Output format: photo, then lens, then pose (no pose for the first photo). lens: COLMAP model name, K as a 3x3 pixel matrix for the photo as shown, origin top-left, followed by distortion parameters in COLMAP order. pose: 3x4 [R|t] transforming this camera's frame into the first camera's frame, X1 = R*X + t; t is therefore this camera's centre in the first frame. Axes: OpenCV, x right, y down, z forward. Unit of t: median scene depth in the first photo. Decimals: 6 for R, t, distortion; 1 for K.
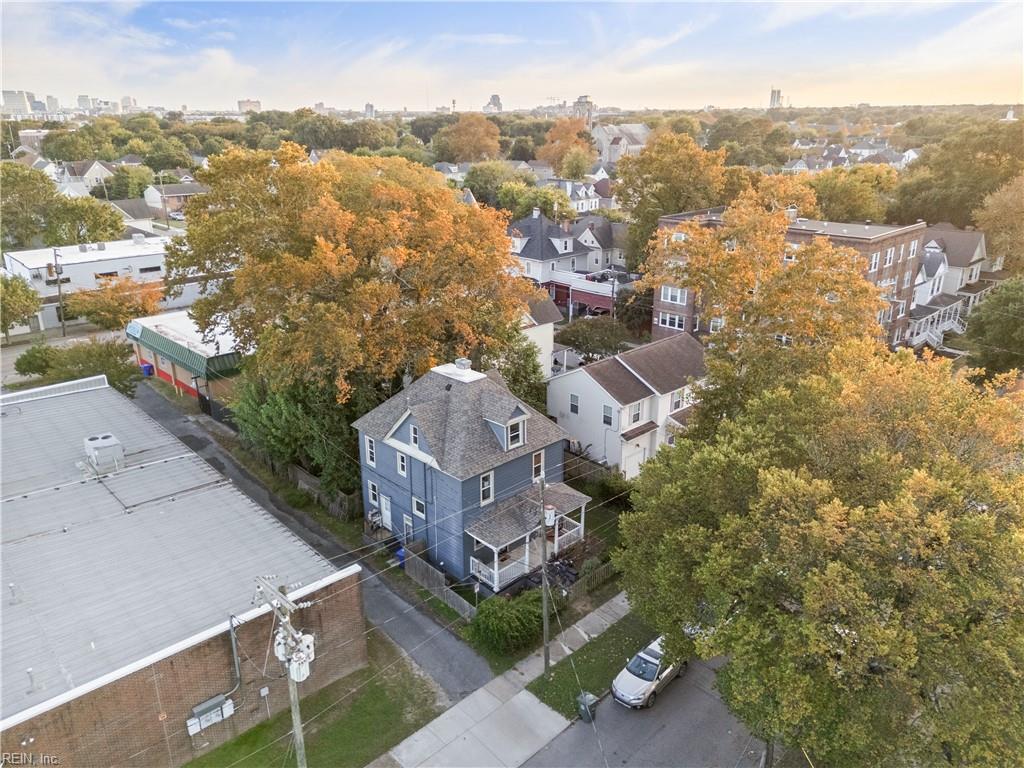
lens RADIAL K [[769.7, 0, 515.1], [0, 769.7, 382.1], [0, 0, 1]] dist [0.037344, -0.007014]
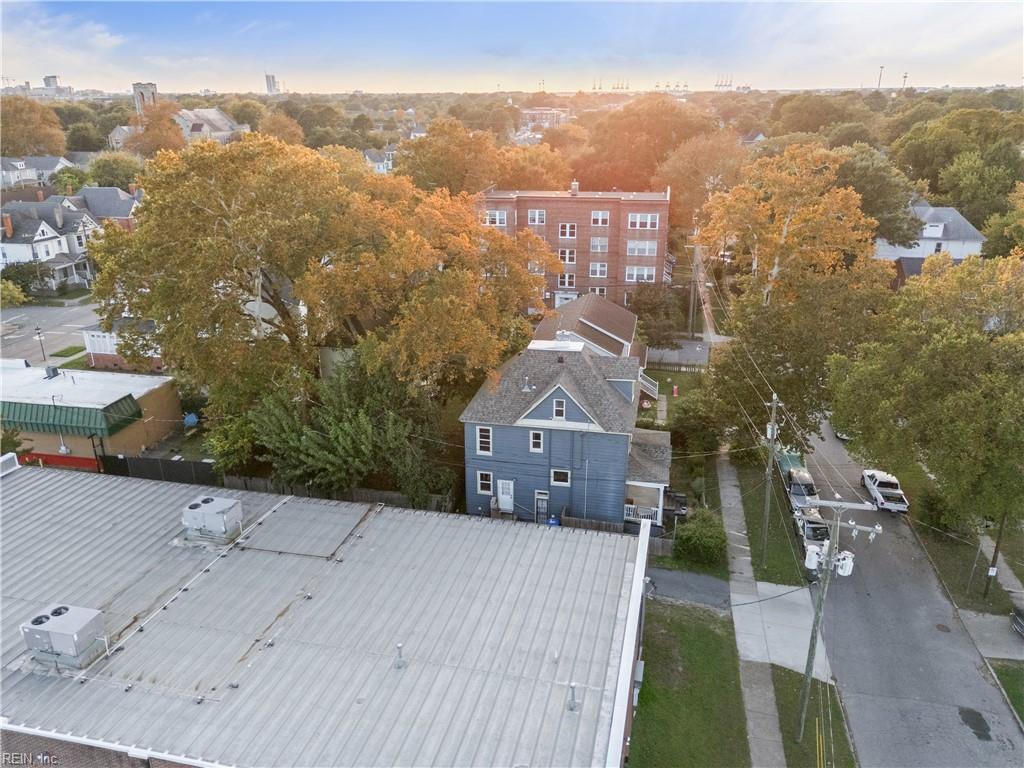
lens RADIAL K [[769.7, 0, 515.1], [0, 769.7, 382.1], [0, 0, 1]] dist [0.037344, -0.007014]
pose [[0.822120, -0.198593, 0.533554, -0.690726], [0.189719, 0.979185, 0.072134, -0.050111], [-0.536774, 0.041923, 0.842684, 0.140190]]
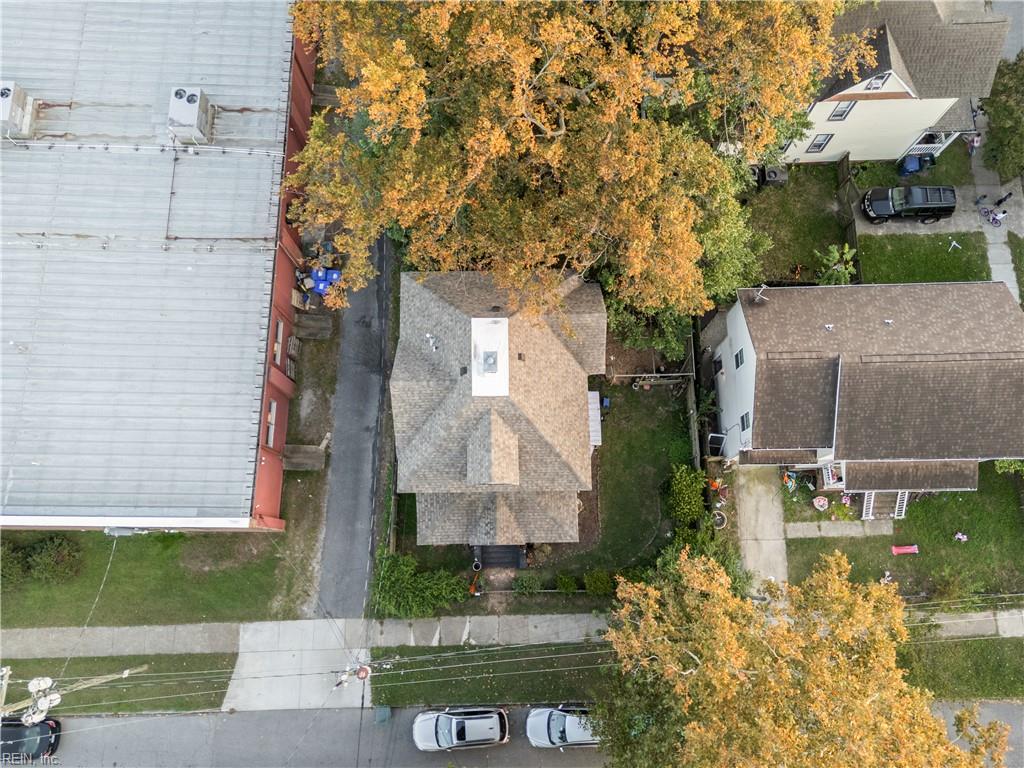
lens RADIAL K [[769.7, 0, 515.1], [0, 769.7, 382.1], [0, 0, 1]] dist [0.037344, -0.007014]
pose [[0.732376, 0.660441, -0.165659, 0.076266], [-0.213678, 0.453930, 0.865037, -0.614006], [0.646504, -0.598134, 0.473569, 0.663343]]
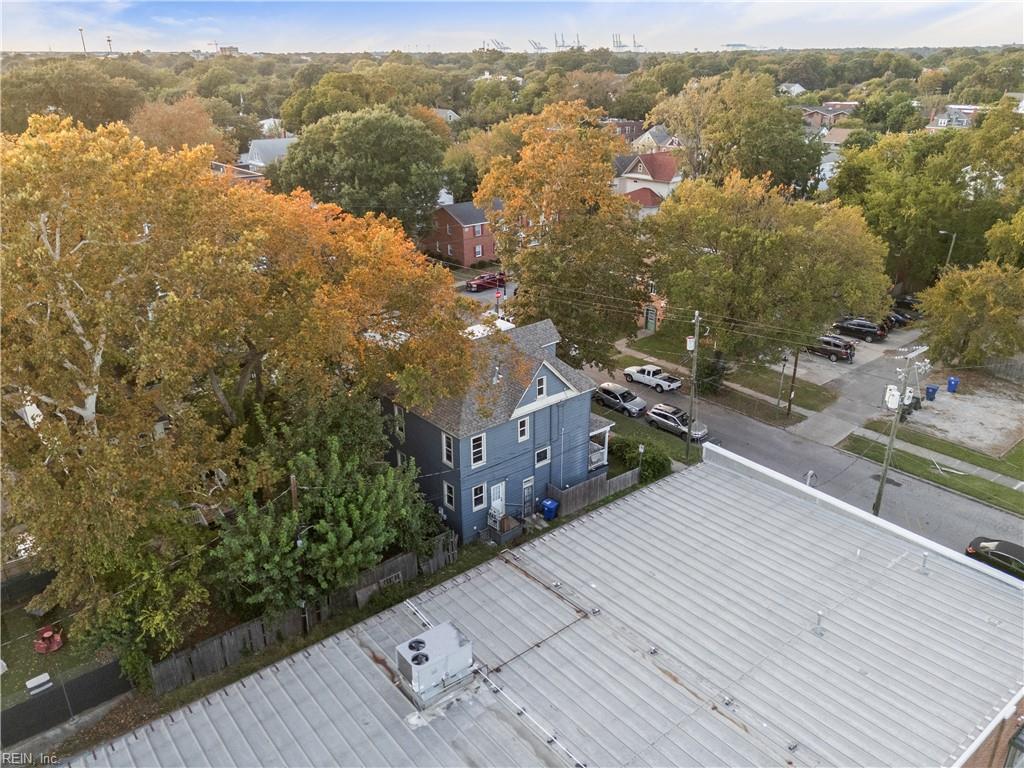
lens RADIAL K [[769.7, 0, 515.1], [0, 769.7, 382.1], [0, 0, 1]] dist [0.037344, -0.007014]
pose [[0.062679, -0.381793, 0.922120, -0.999565], [0.336644, 0.877877, 0.340592, -0.274537], [-0.939544, 0.289078, 0.183553, 0.797683]]
